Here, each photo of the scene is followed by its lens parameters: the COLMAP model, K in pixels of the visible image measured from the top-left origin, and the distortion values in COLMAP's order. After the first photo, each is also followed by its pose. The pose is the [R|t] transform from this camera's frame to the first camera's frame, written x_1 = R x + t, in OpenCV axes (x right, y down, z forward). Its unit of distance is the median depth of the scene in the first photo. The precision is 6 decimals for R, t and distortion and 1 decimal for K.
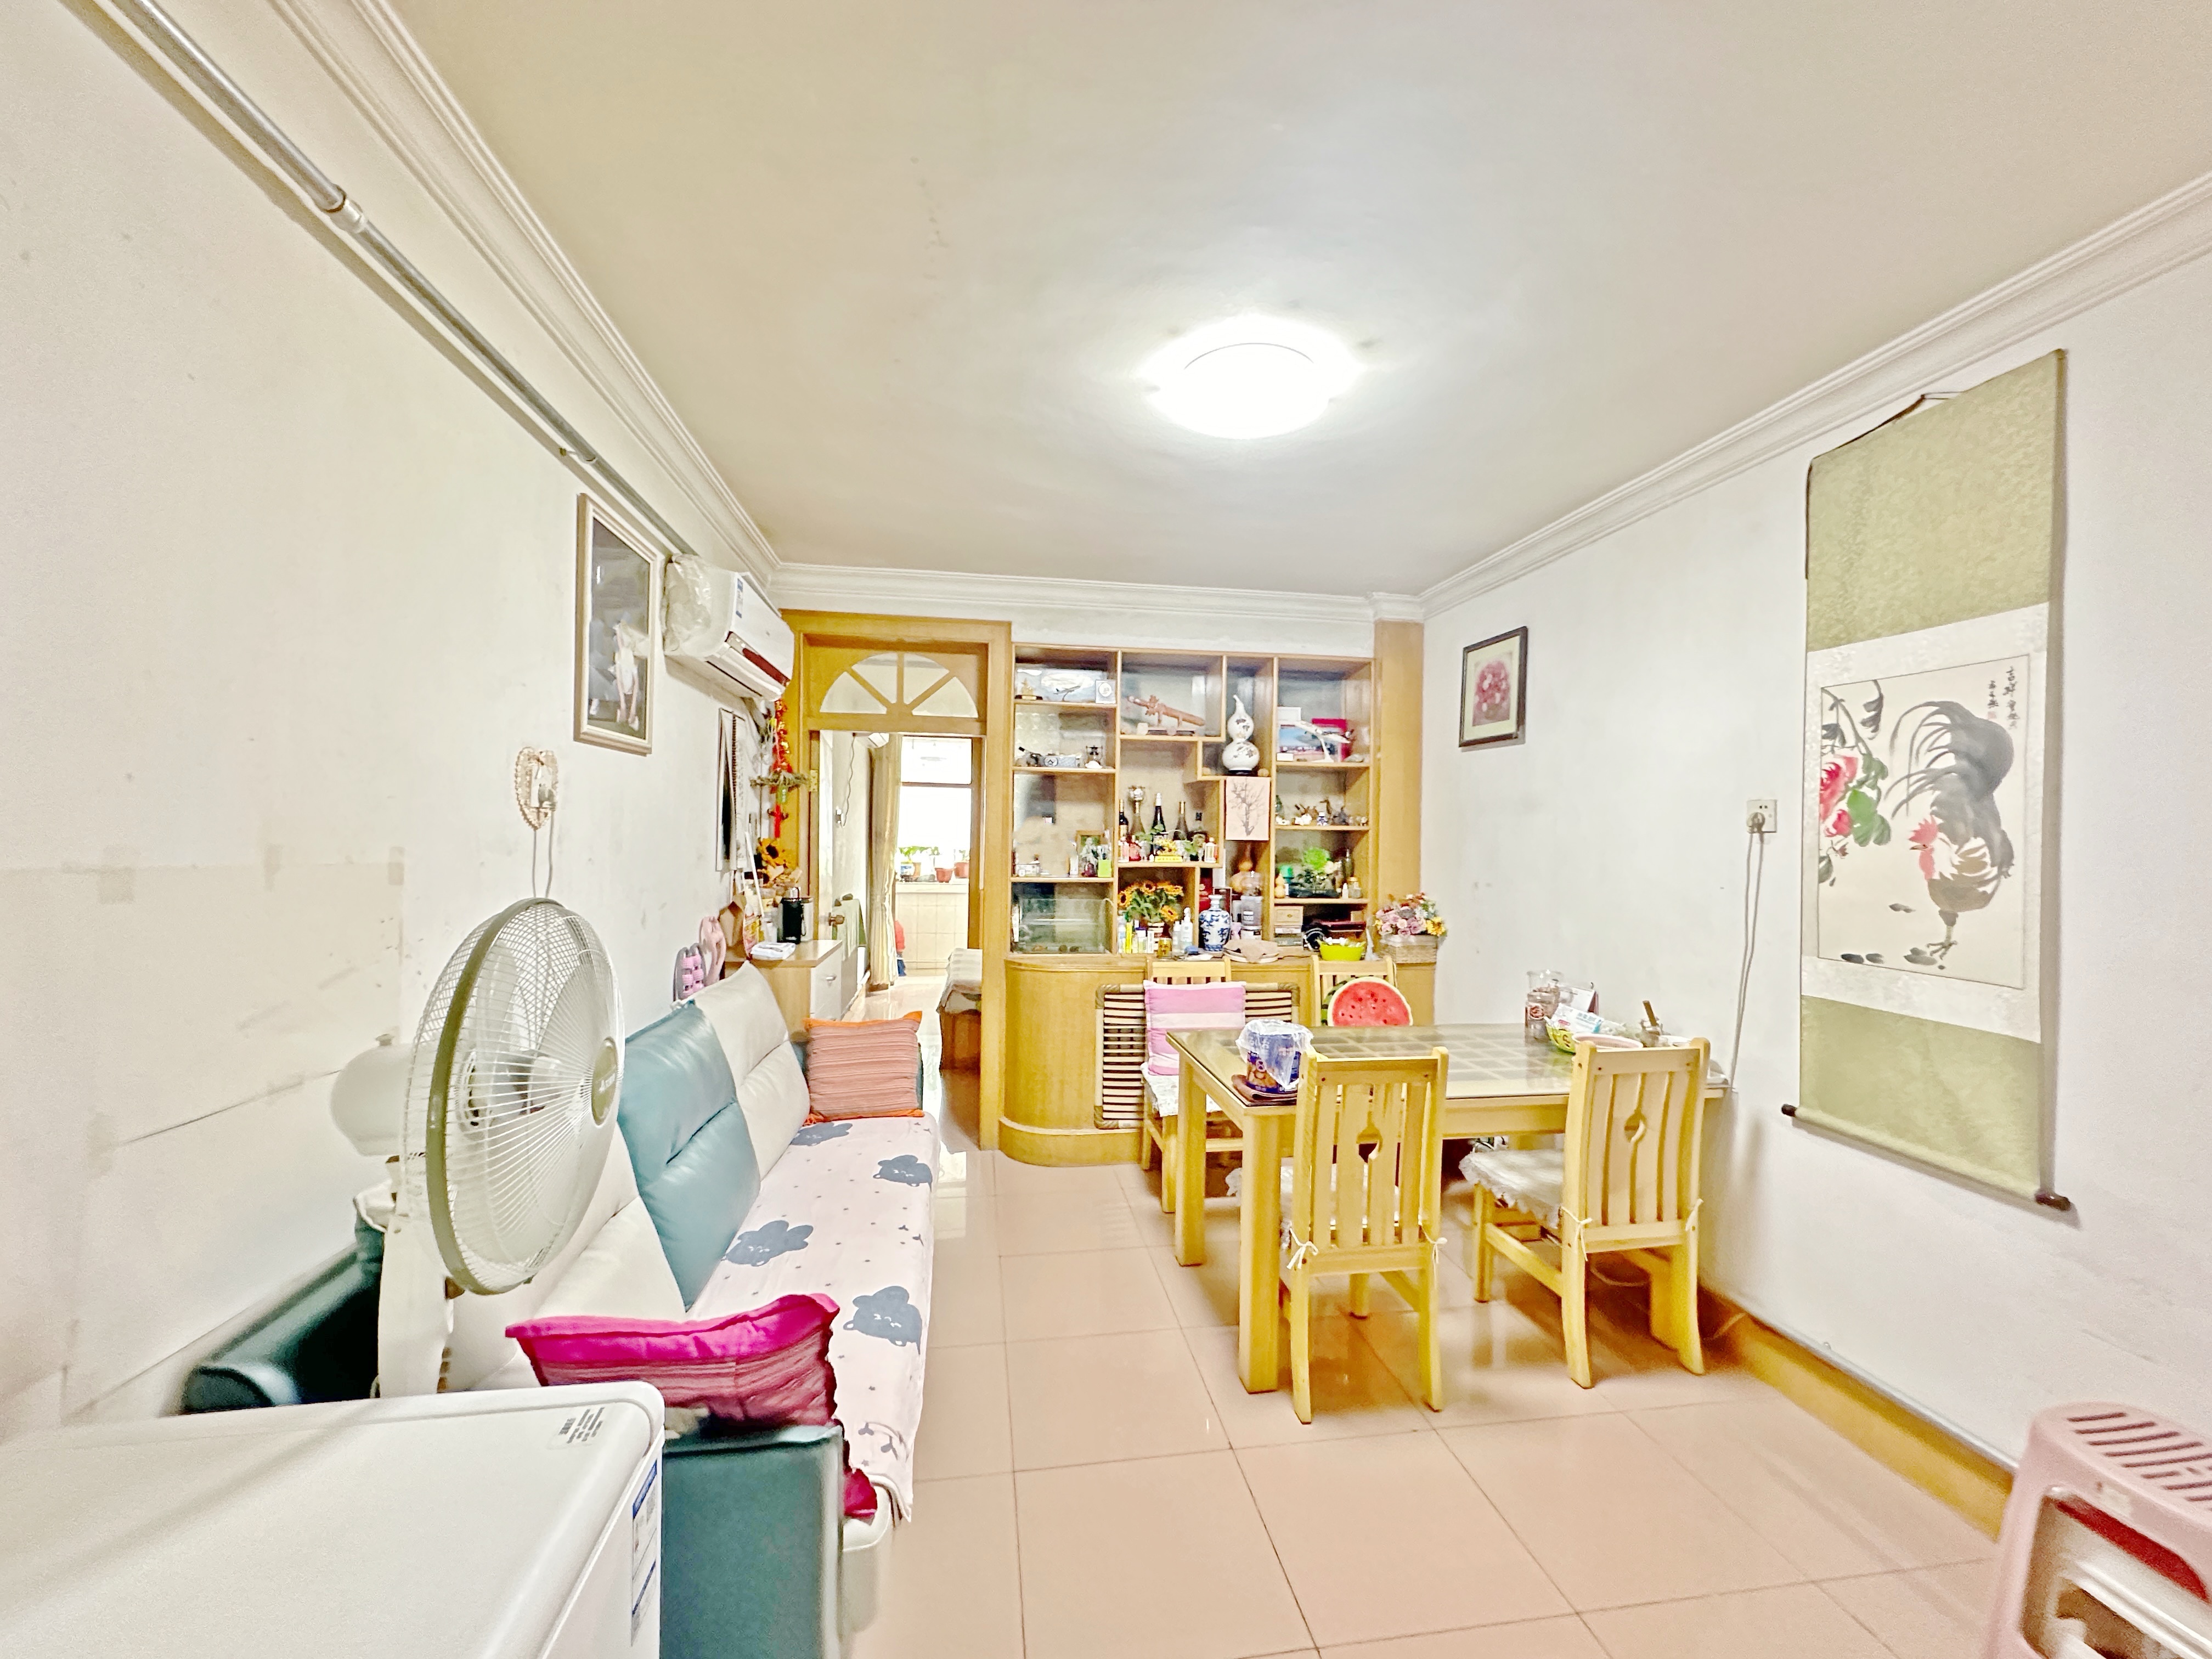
lens RADIAL K [[875.6, 0, 1112.0], [0, 875.6, 828.1], [0, 0, 1]] dist [-0.000748, 0.000007]
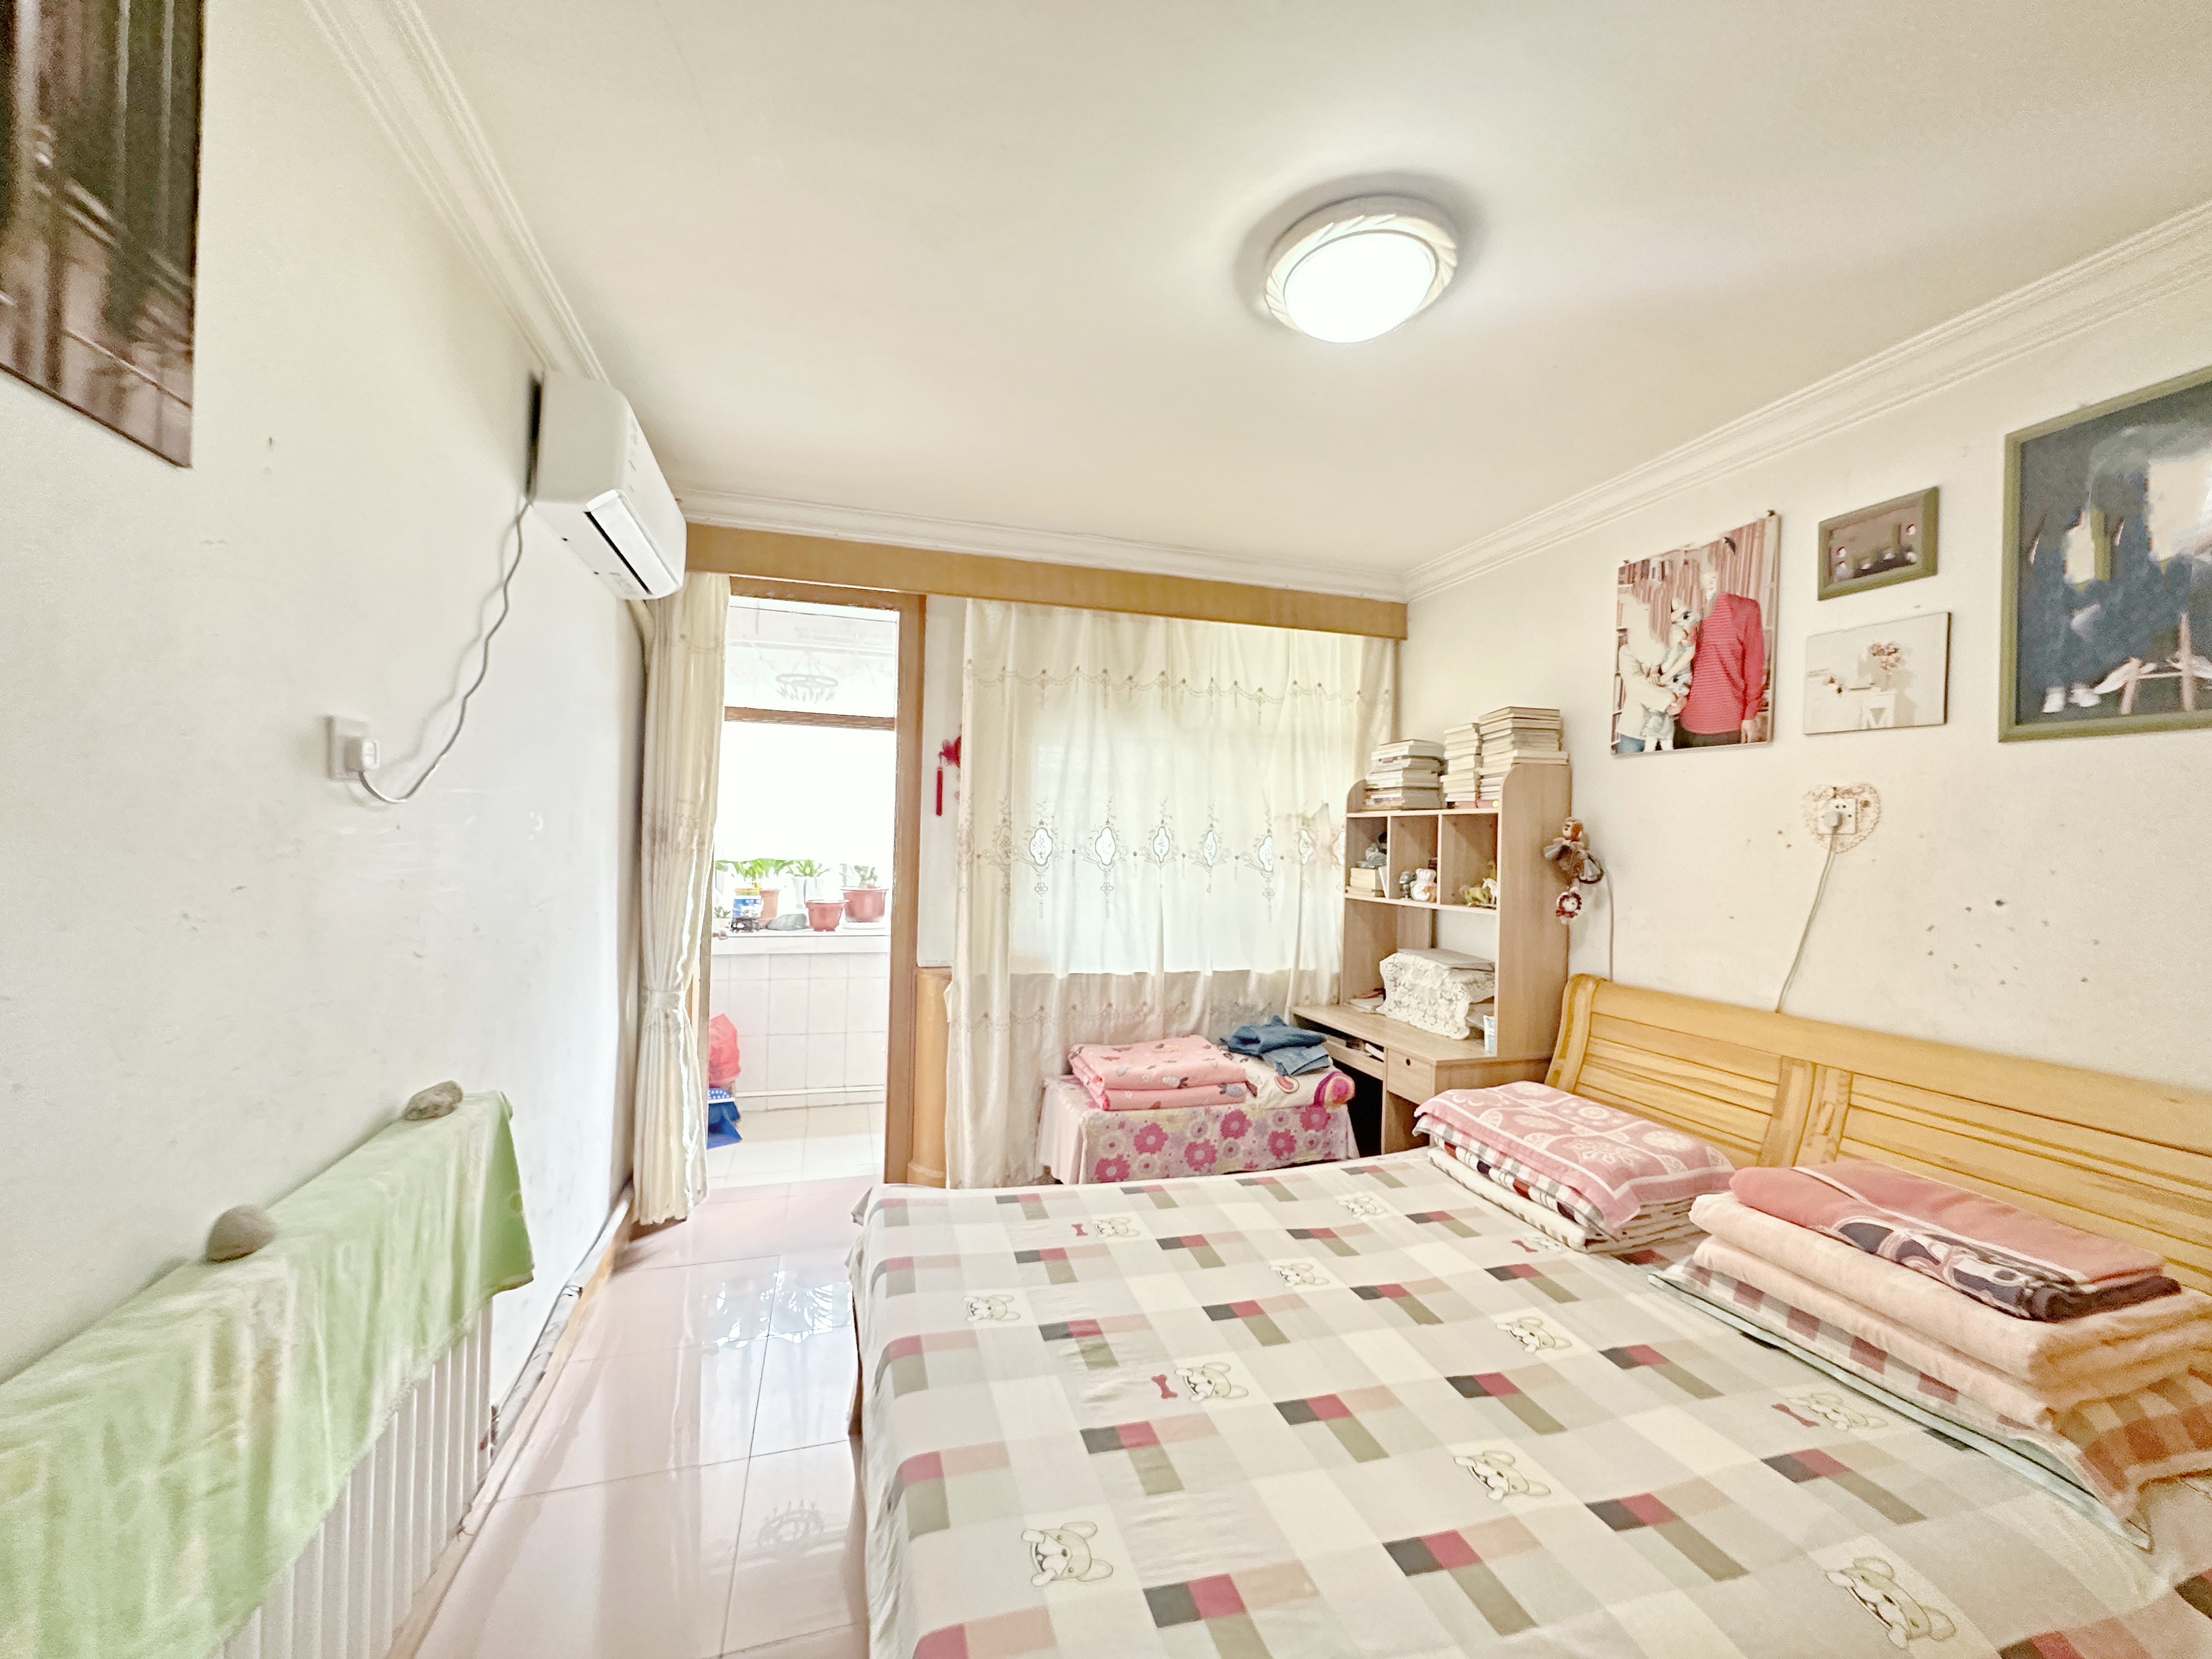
lens RADIAL K [[875.6, 0, 1112.0], [0, 875.6, 828.1], [0, 0, 1]] dist [-0.000748, 0.000007]
pose [[0.991287, 0.017026, 0.130617, -0.096958], [-0.016162, 0.999840, -0.007666, 0.004009], [-0.130727, 0.005489, 0.991403, 0.490886]]
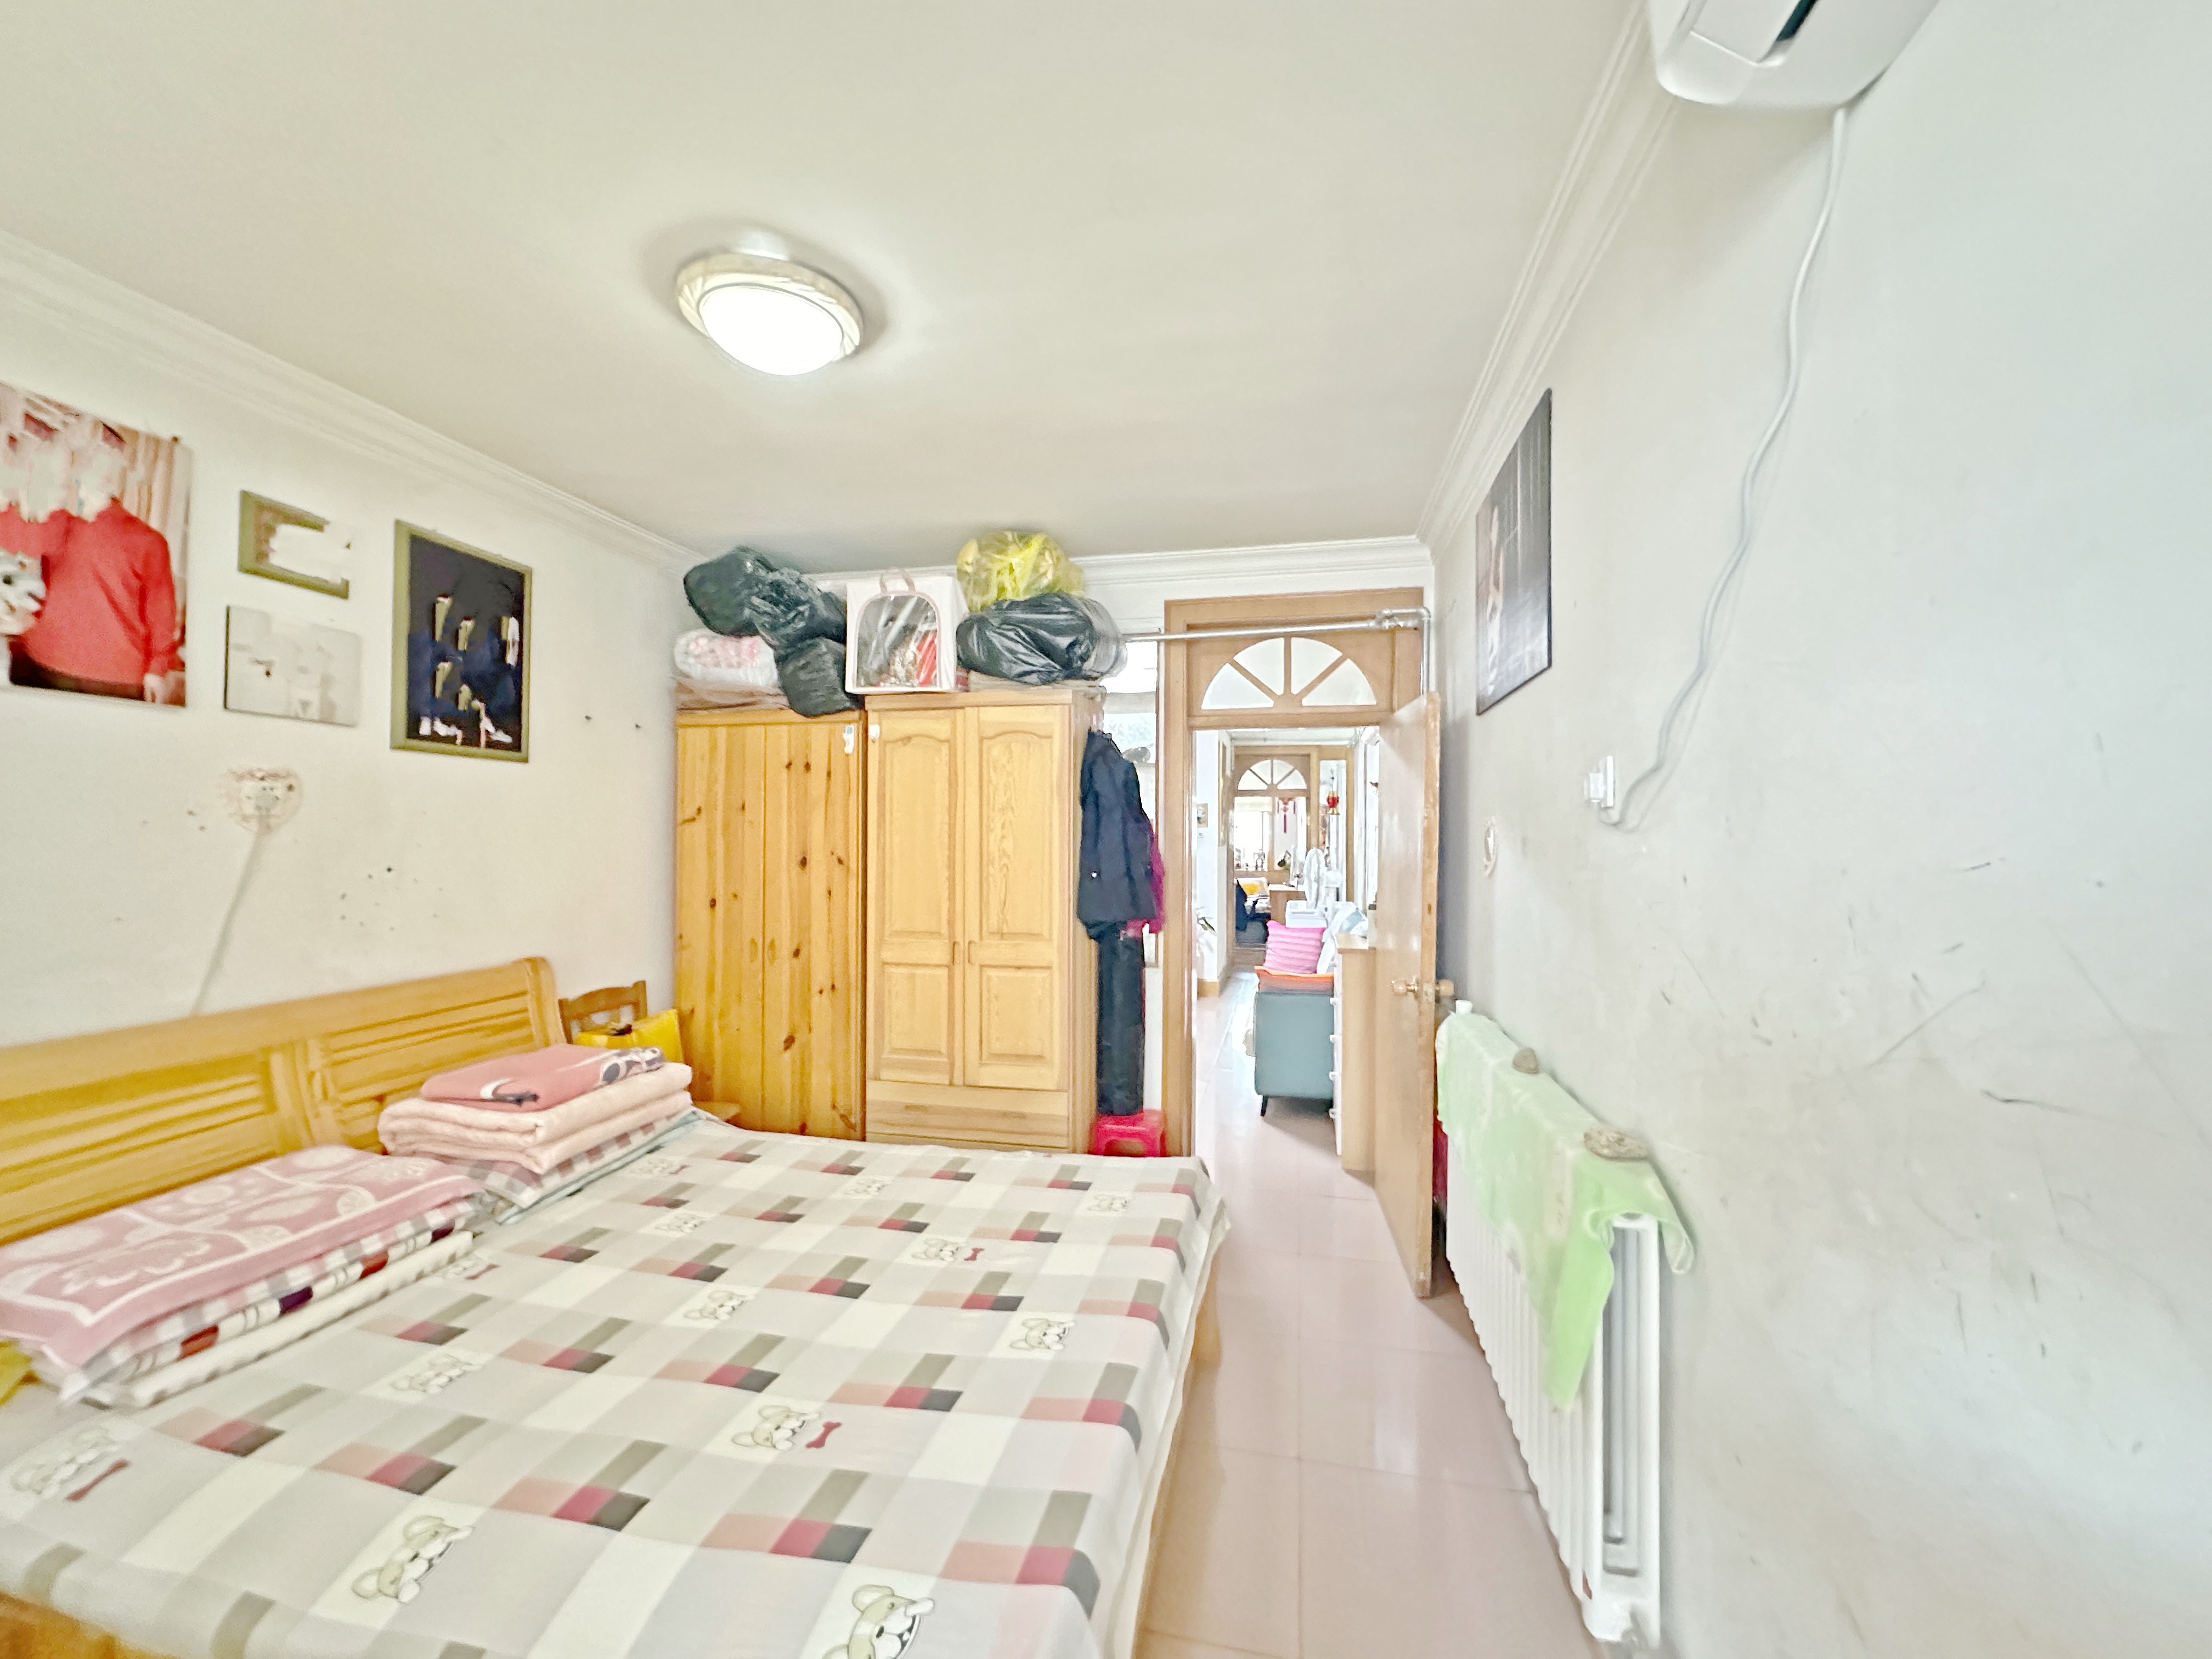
lens RADIAL K [[875.6, 0, 1112.0], [0, 875.6, 828.1], [0, 0, 1]] dist [-0.000748, 0.000007]
pose [[-0.929386, -0.010225, 0.368968, -0.281247], [-0.014252, 0.999865, -0.008190, 0.000540], [-0.368834, -0.012870, -0.929406, 1.321247]]
